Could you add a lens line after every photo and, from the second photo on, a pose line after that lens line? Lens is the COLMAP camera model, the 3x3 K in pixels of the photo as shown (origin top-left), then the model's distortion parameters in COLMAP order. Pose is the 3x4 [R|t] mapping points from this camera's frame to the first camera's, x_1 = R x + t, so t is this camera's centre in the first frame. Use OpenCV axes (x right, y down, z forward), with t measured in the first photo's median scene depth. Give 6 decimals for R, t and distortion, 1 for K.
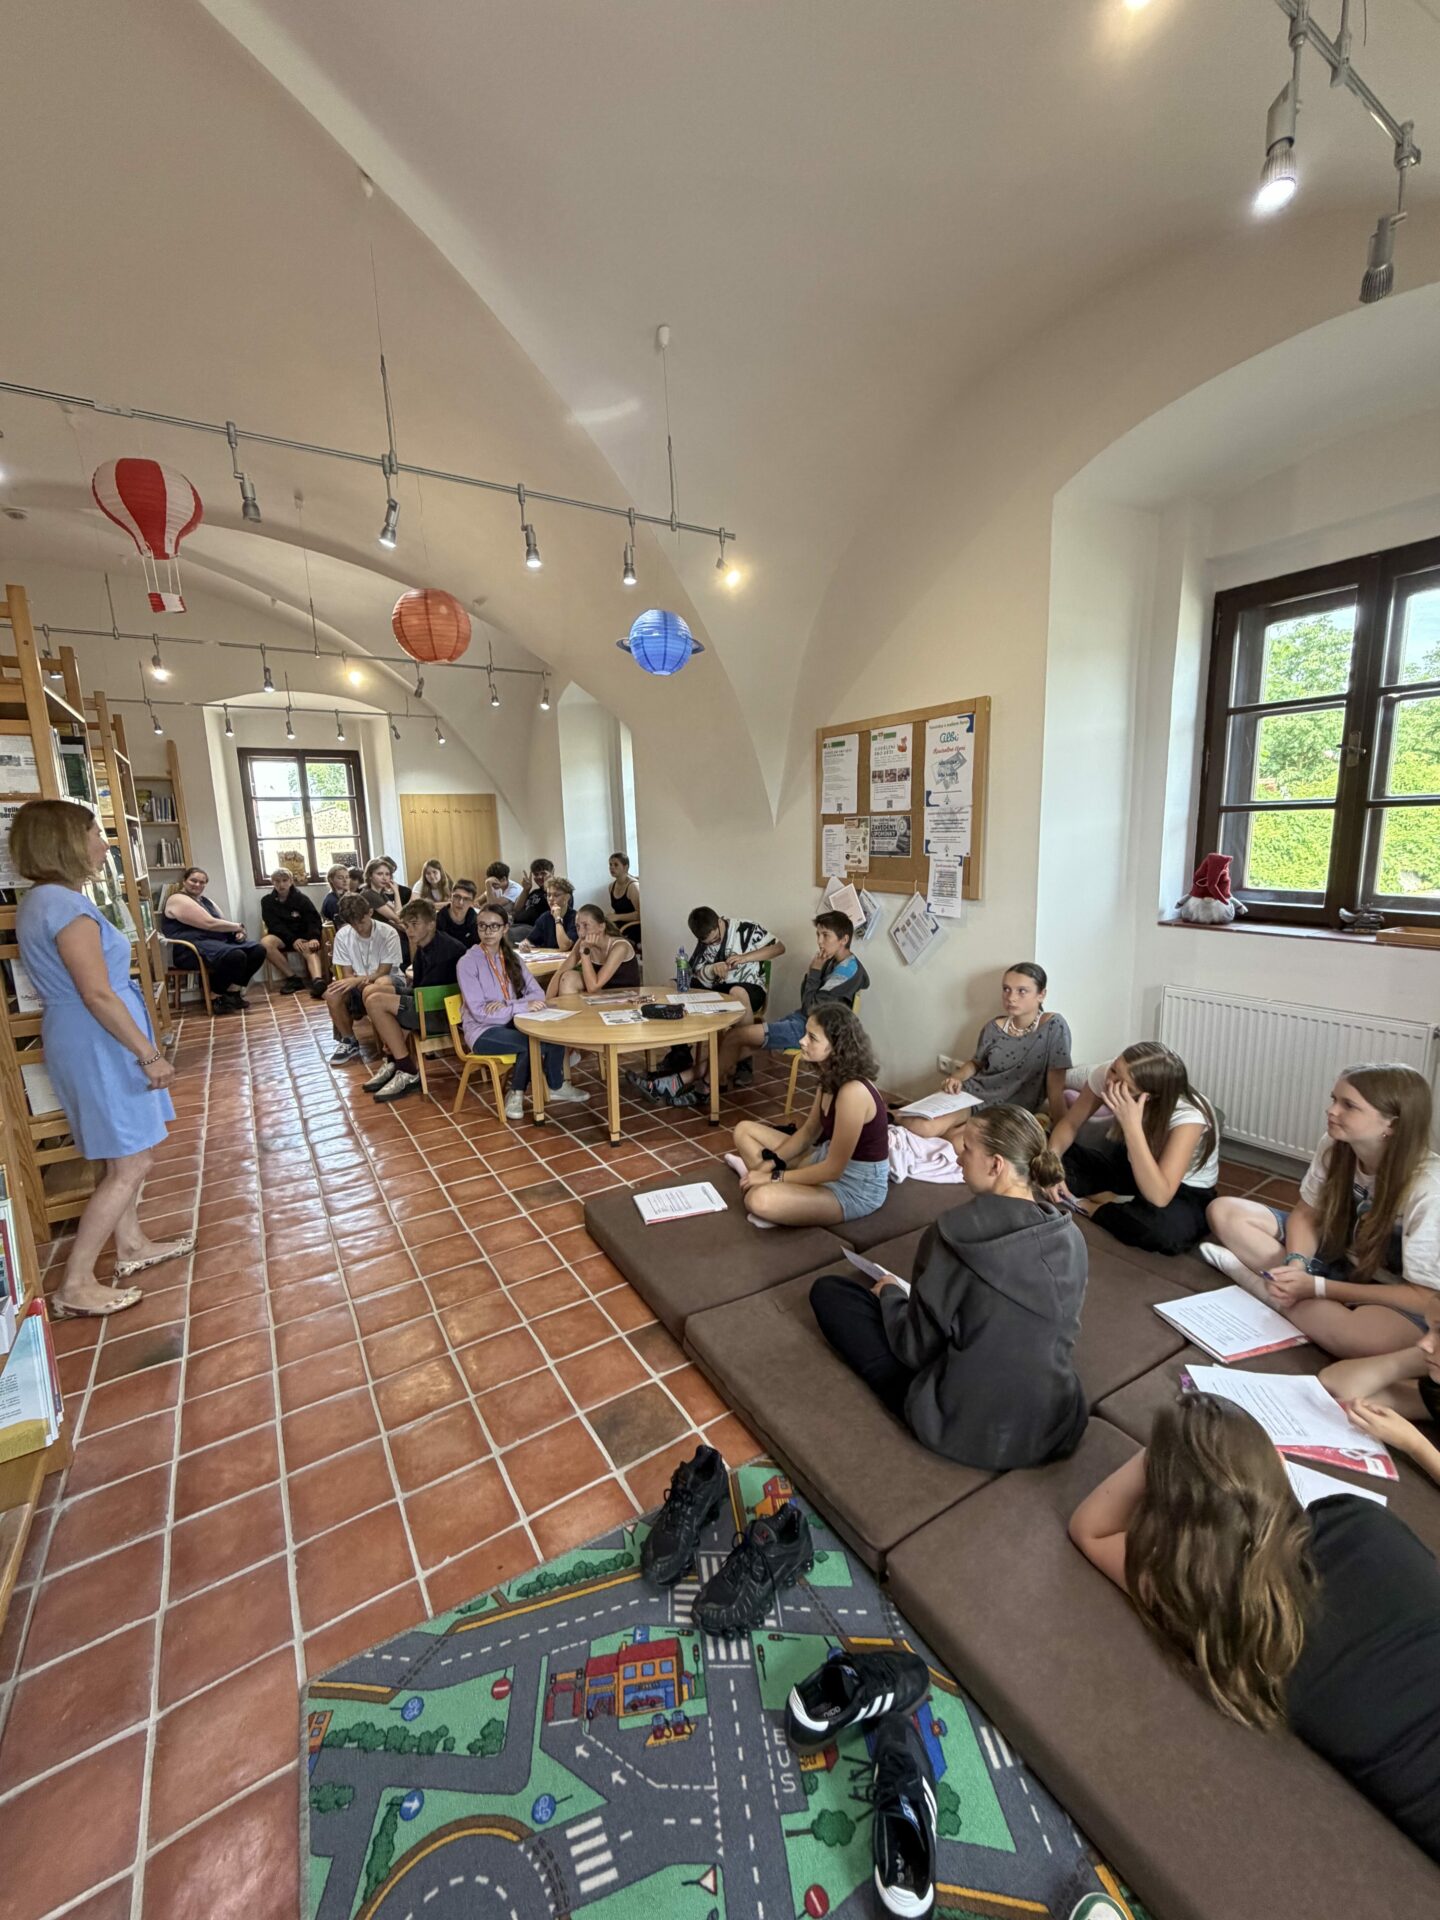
lens RADIAL K [[764.3, 0, 723.4], [0, 764.3, 957.4], [0, 0, 1]] dist [0.000255, 0.000117]
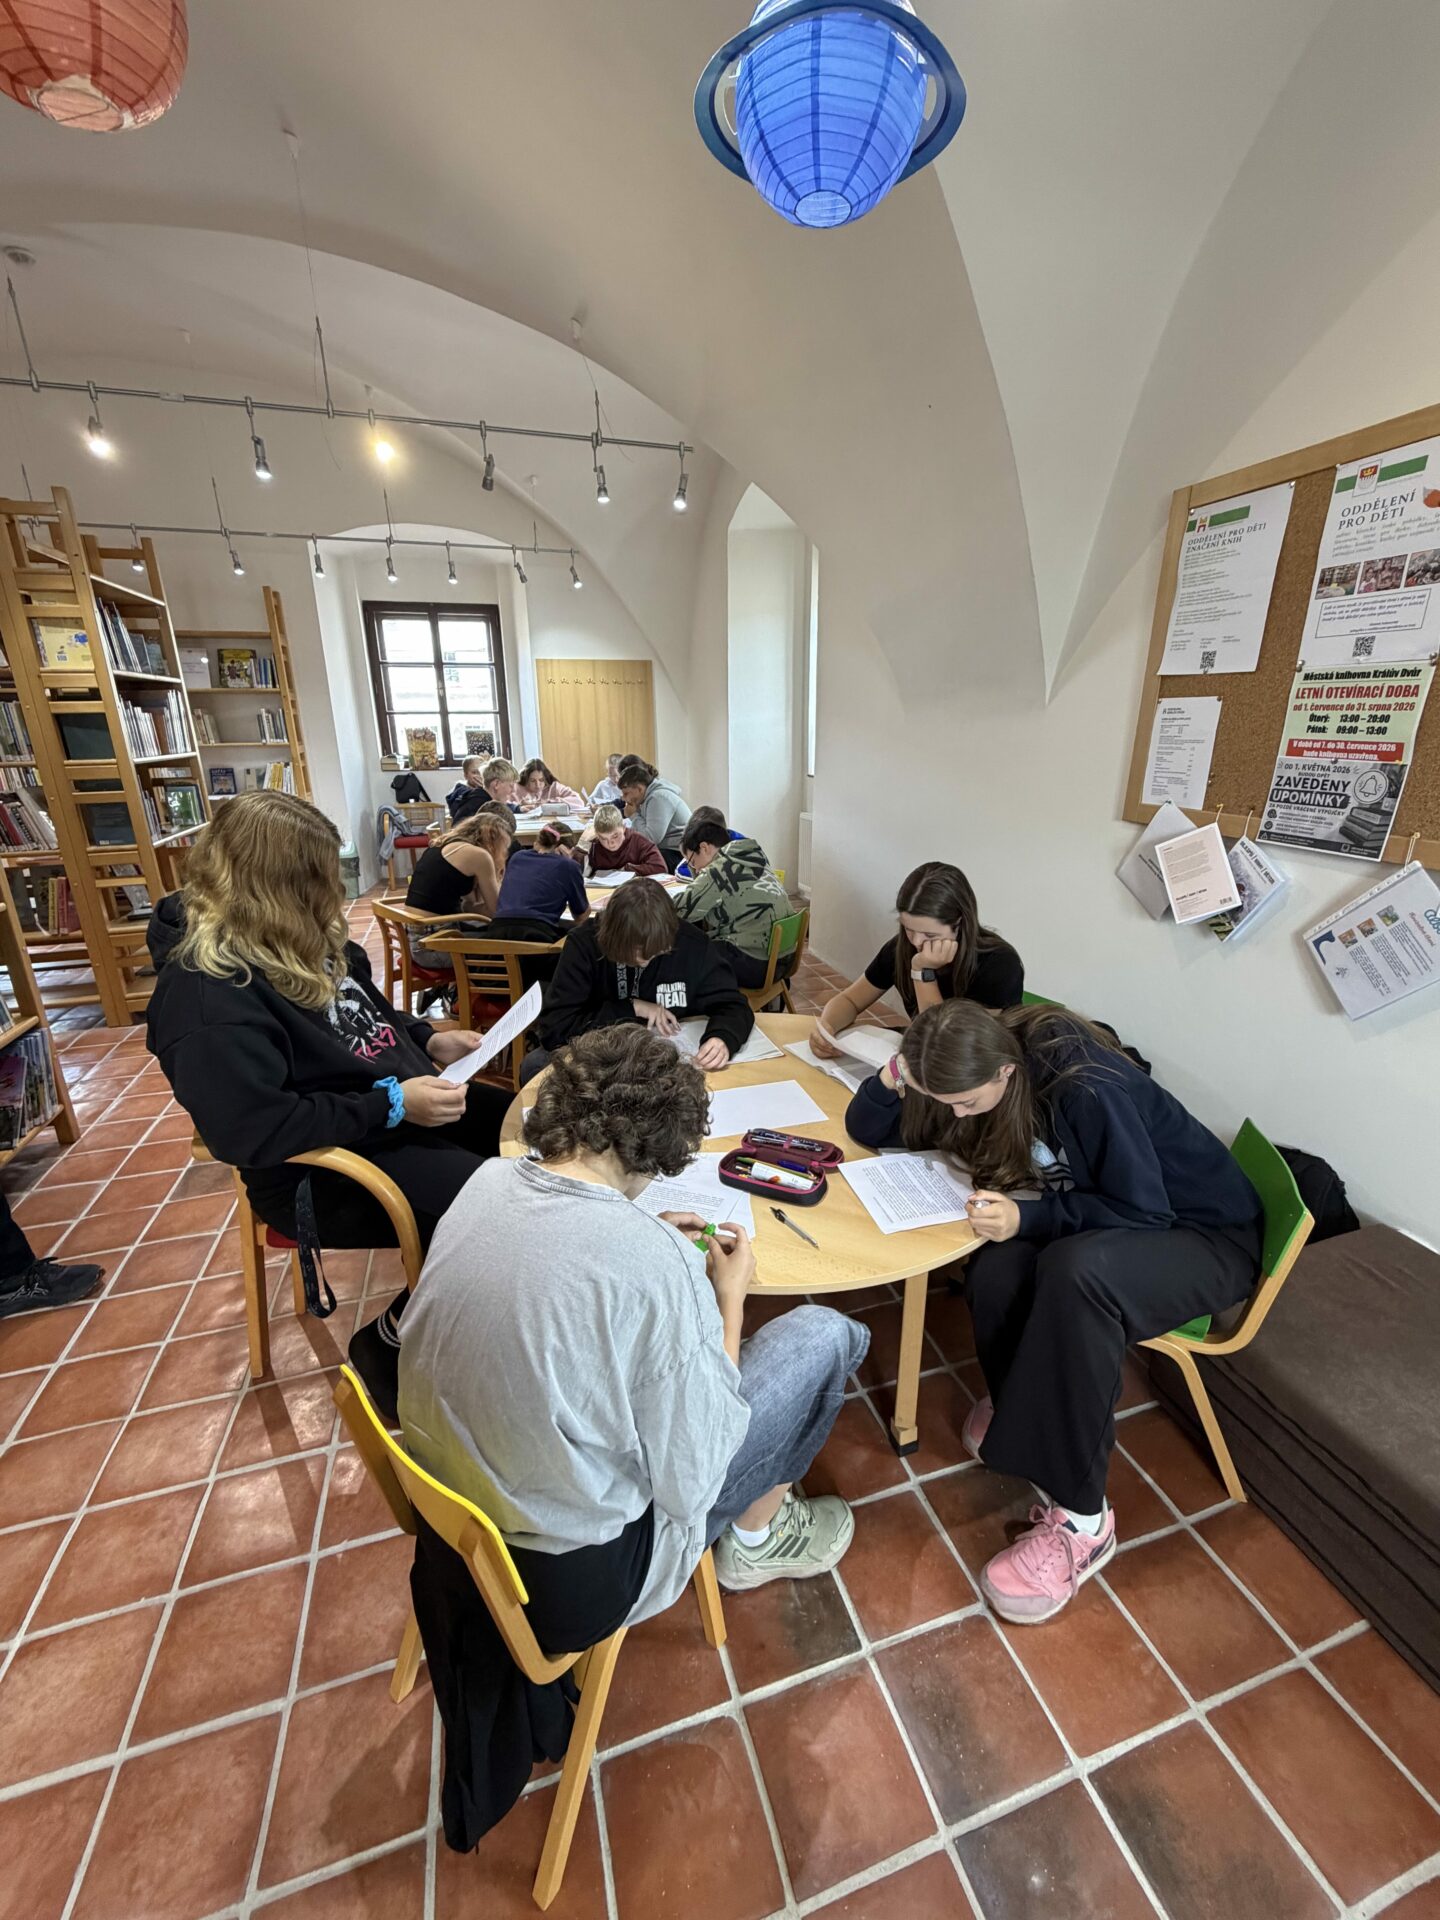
lens RADIAL K [[764.3, 0, 721.2], [0, 764.3, 959.9], [0, 0, 1]] dist [0.000255, 0.000117]
pose [[0.963942, 0.099665, -0.246745, -0.005186], [-0.063184, 0.986421, 0.151599, -0.060688], [0.258503, -0.130543, 0.957149, 0.414538]]
